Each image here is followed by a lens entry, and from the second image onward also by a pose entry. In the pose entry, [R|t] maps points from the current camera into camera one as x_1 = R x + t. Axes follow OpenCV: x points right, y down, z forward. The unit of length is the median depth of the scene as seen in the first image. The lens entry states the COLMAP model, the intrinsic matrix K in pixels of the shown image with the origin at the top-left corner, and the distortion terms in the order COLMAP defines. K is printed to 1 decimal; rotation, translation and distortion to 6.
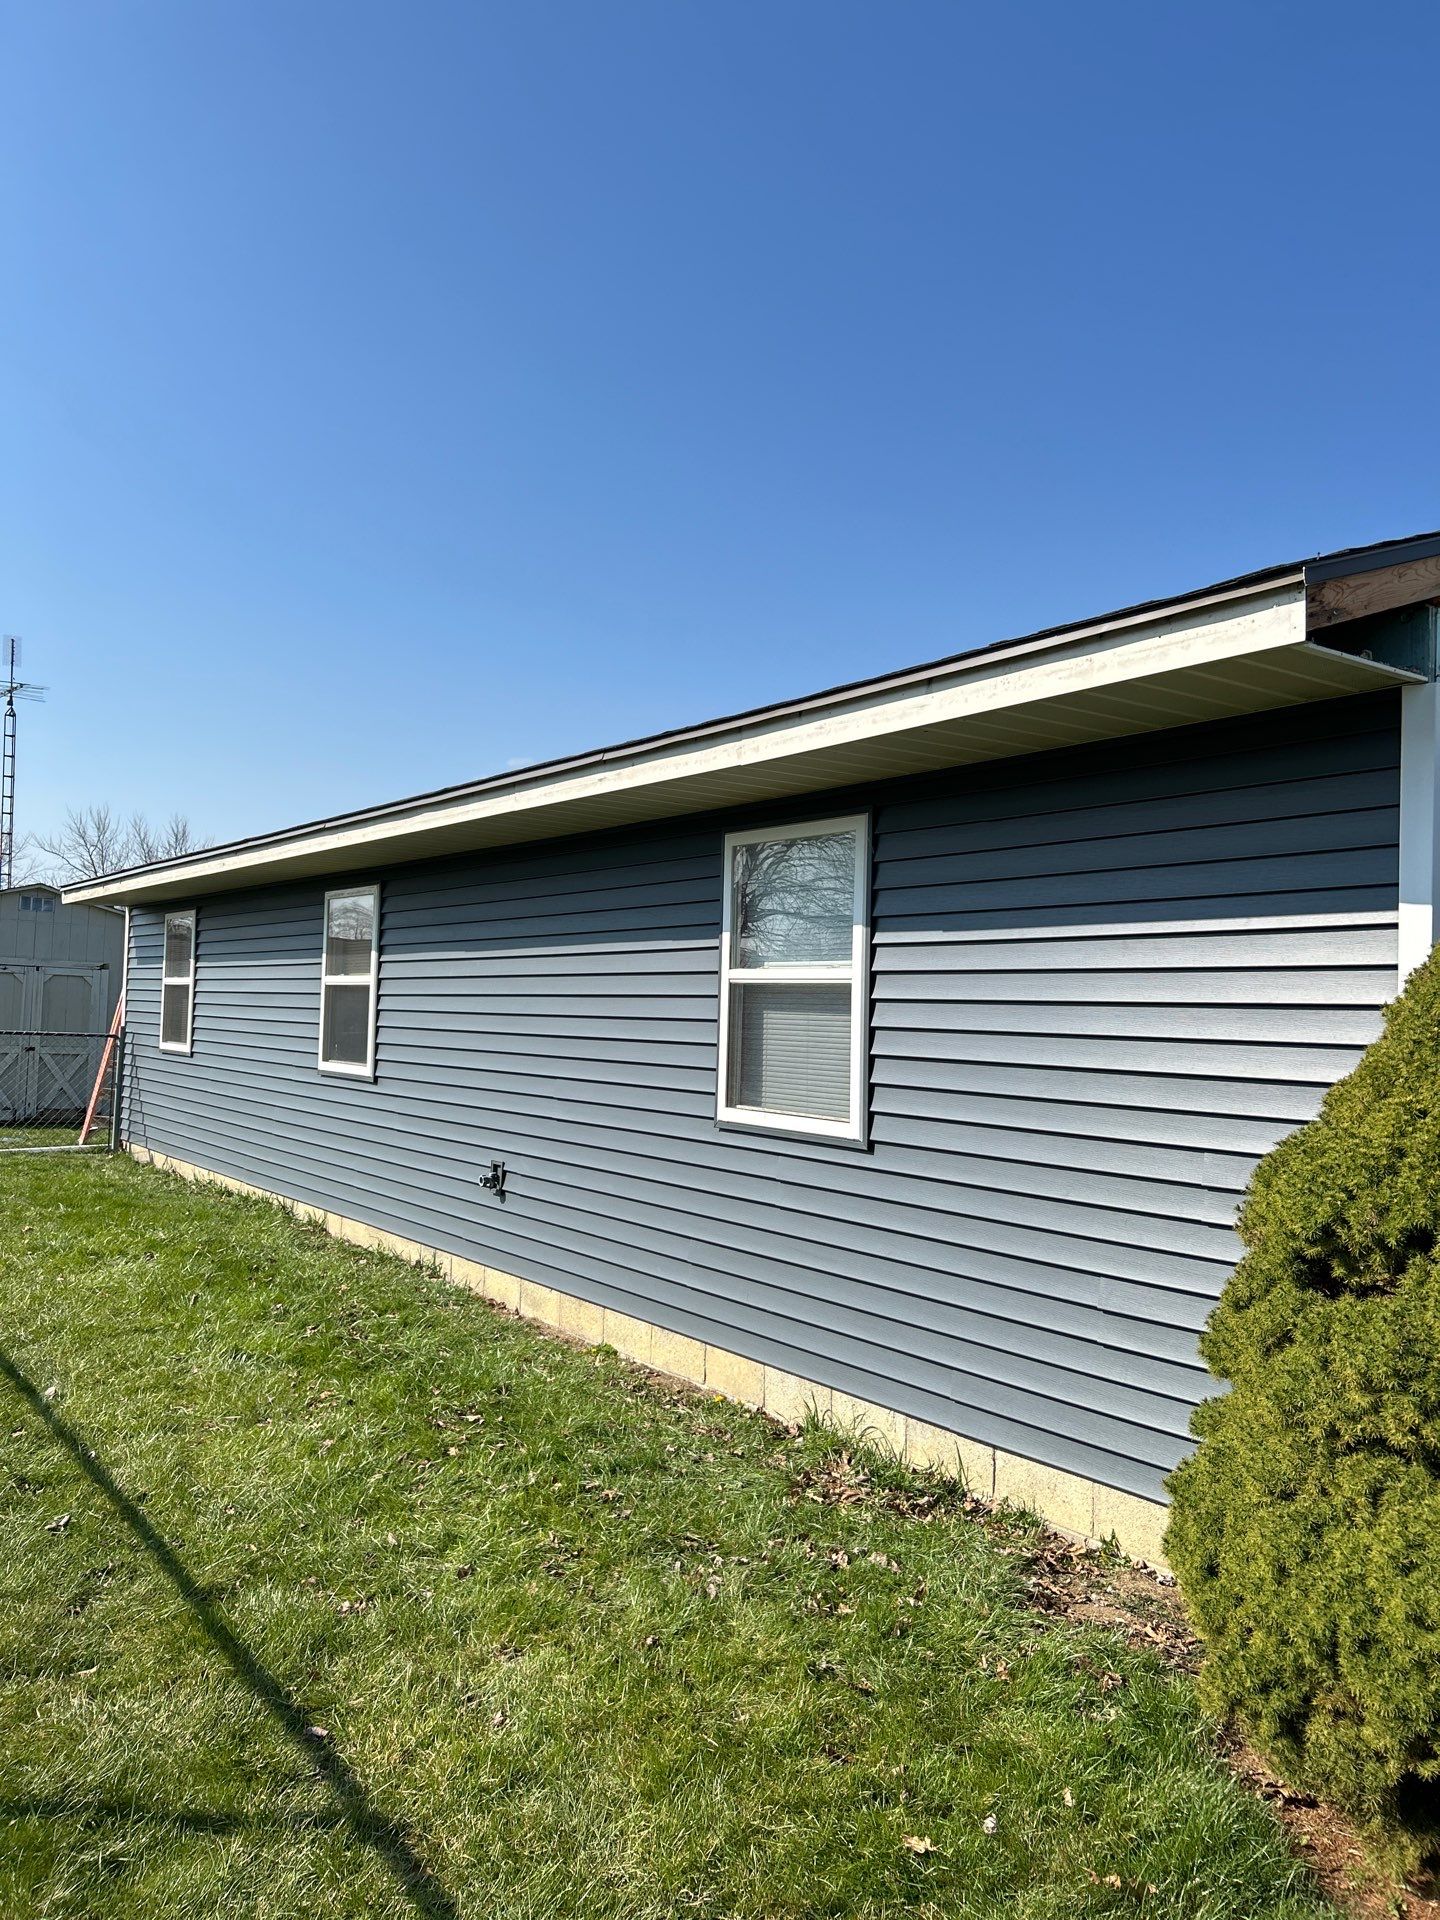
lens RADIAL K [[1441.2, 0, 720.0], [0, 1441.2, 960.0], [0, 0, 1]] dist [-0.000789, -0.004920]
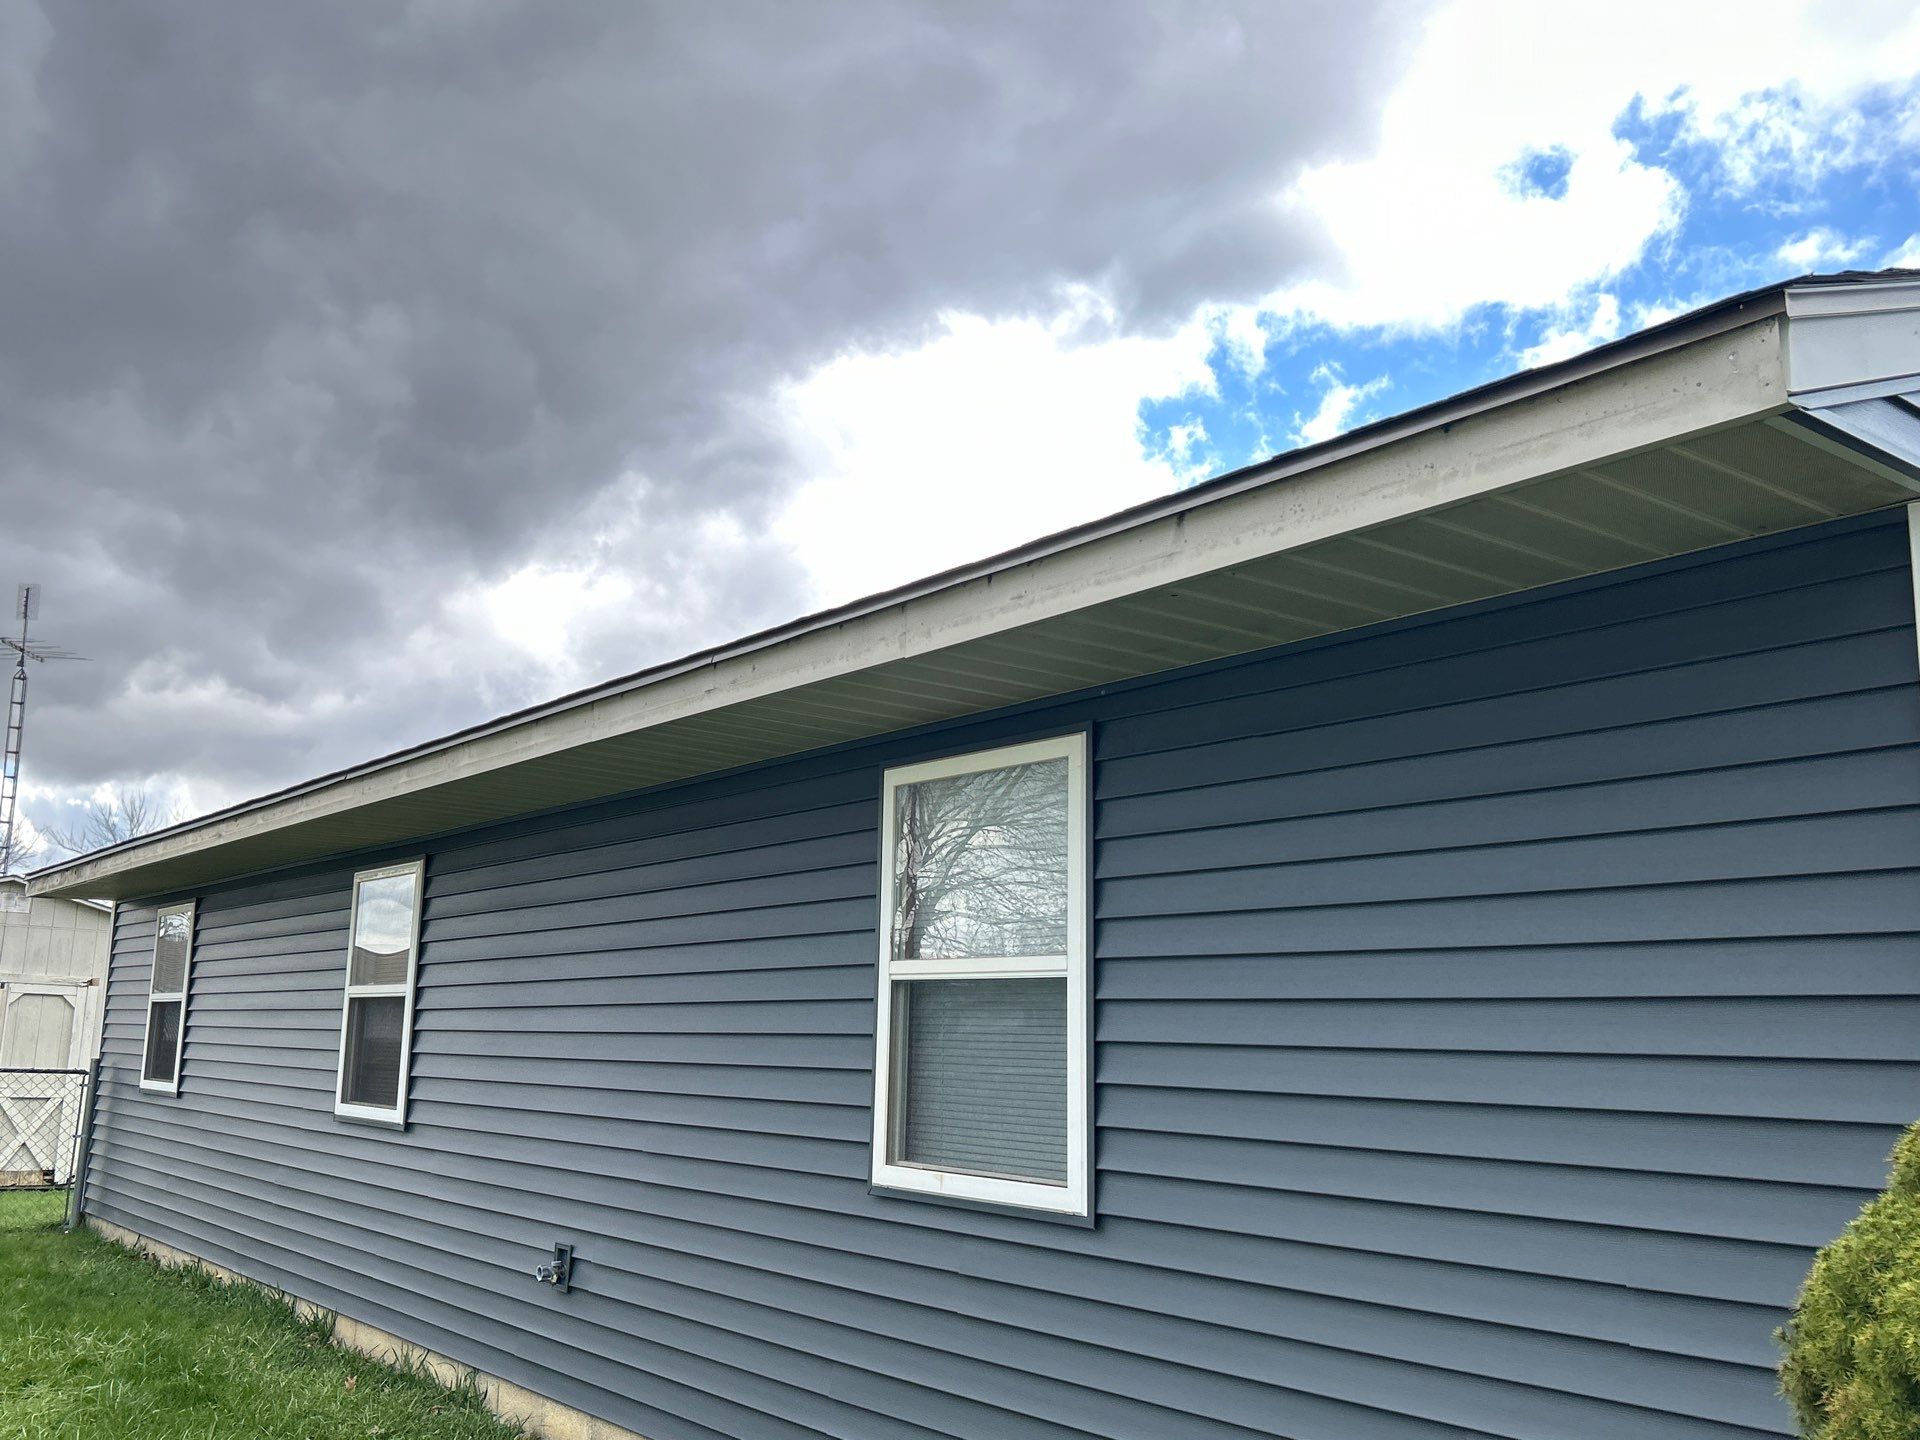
lens RADIAL K [[1691.0, 0, 903.7], [0, 1691.0, 721.9], [0, 0, 1]] dist [0.005999, -0.003281]
pose [[0.999945, -0.001954, 0.010329, 0.004168], [0.003512, 0.988202, -0.153113, 0.014760], [-0.009908, 0.153141, 0.988155, 0.147704]]
